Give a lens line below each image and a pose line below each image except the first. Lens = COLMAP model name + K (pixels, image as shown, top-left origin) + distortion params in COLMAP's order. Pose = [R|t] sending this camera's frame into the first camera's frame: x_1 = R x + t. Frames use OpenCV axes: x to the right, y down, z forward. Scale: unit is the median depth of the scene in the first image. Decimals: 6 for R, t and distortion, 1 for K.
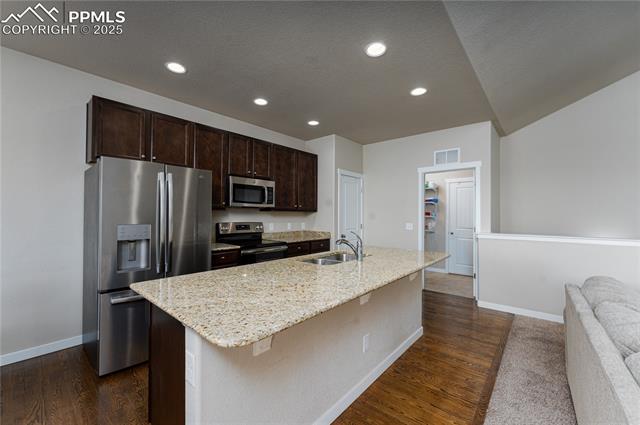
lens RADIAL K [[265.6, 0, 328.1], [0, 265.6, 213.1], [0, 0, 1]] dist [-0.000312, 0.000030]
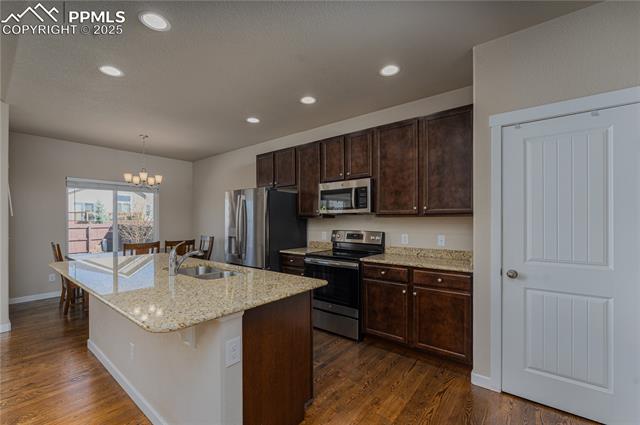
lens RADIAL K [[266.4, 0, 319.0], [0, 266.4, 221.6], [0, 0, 1]] dist [-0.001072, 0.000021]
pose [[0.006466, 0.005275, -0.999965, 0.555667], [0.011207, 0.999923, 0.005348, -0.001413], [0.999916, -0.011241, 0.006407, 0.853158]]
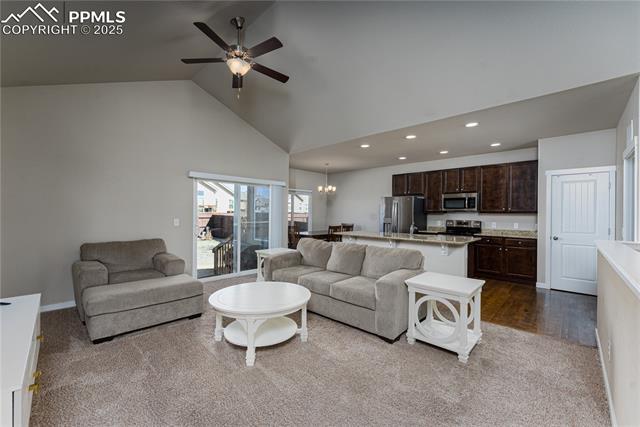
lens RADIAL K [[265.6, 0, 328.1], [0, 265.6, 214.1], [0, 0, 1]] dist [-0.000312, 0.000030]
pose [[-0.071028, 0.000502, -0.997474, 1.296765], [-0.001458, 0.999999, 0.000607, -0.003094], [0.997473, 0.001498, -0.071028, 0.300071]]
